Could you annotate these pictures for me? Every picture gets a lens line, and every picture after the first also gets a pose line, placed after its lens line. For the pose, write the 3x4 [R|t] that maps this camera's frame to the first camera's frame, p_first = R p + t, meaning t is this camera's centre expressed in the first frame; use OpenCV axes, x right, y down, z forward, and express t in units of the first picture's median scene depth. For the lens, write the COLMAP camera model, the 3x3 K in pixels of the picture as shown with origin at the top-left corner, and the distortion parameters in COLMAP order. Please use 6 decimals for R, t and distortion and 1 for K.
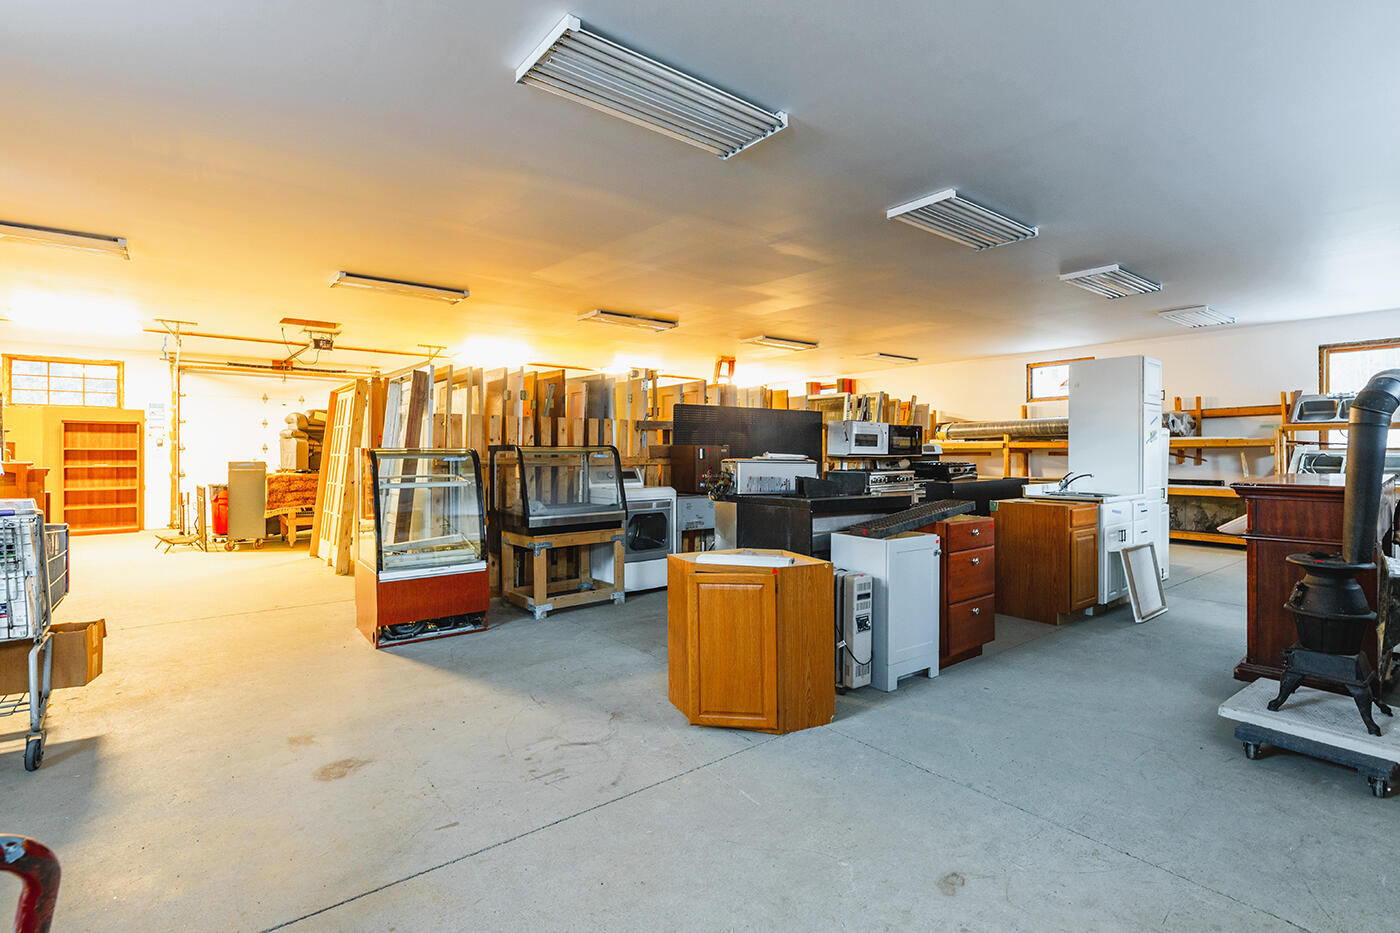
lens RADIAL K [[665.7, 0, 696.2], [0, 665.7, 455.3], [0, 0, 1]] dist [-0.004842, -0.000440]
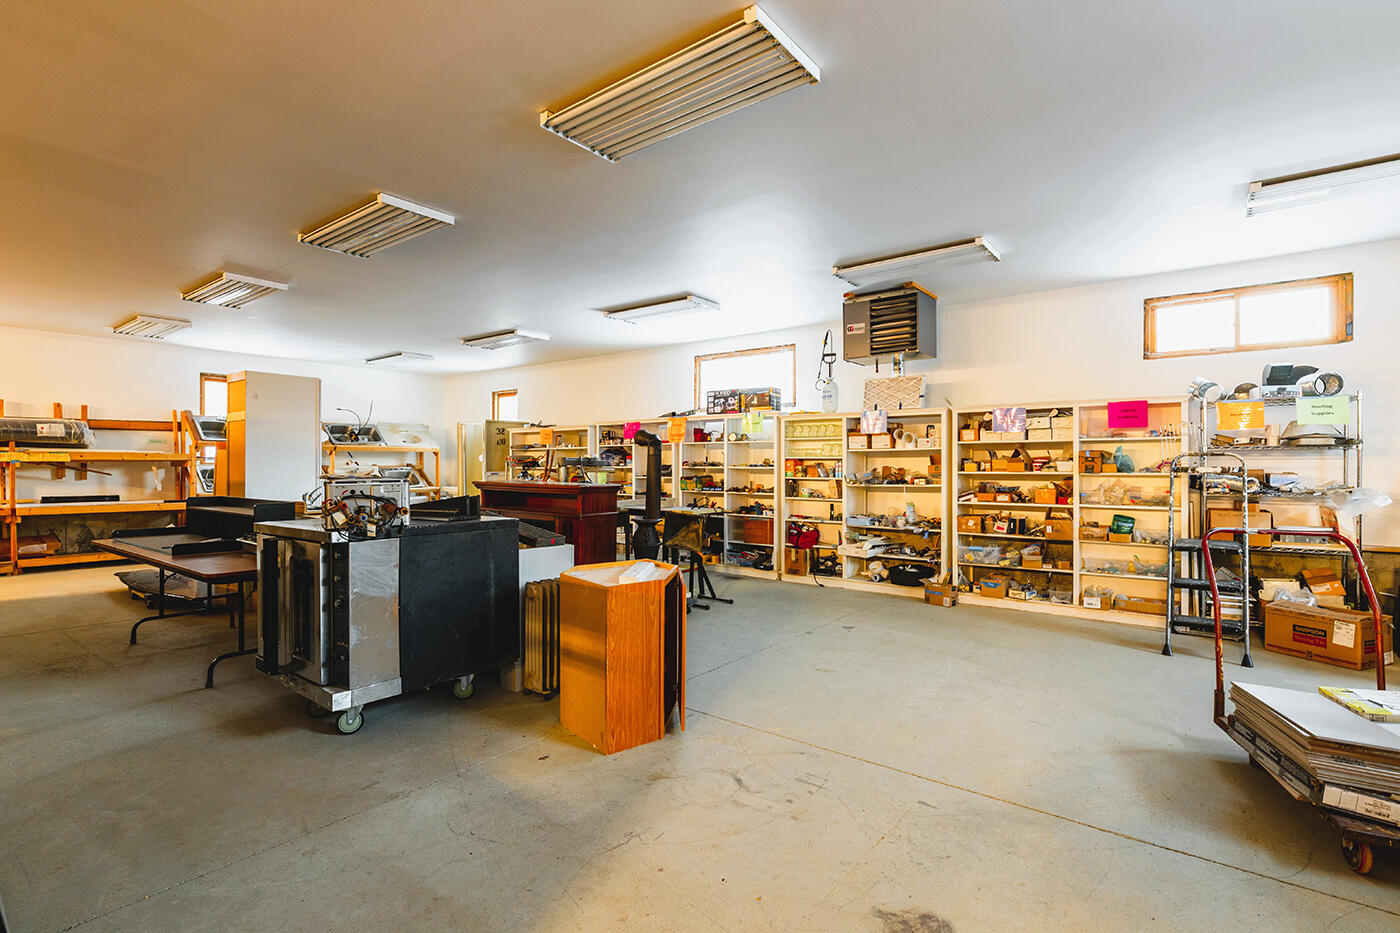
lens RADIAL K [[665.7, 0, 696.2], [0, 665.7, 470.5], [0, 0, 1]] dist [-0.004842, -0.000440]
pose [[-0.239845, -0.006831, 0.970787, -0.779013], [0.003166, 0.999964, 0.007819, -0.006990], [-0.970806, 0.004949, -0.239815, 0.939976]]
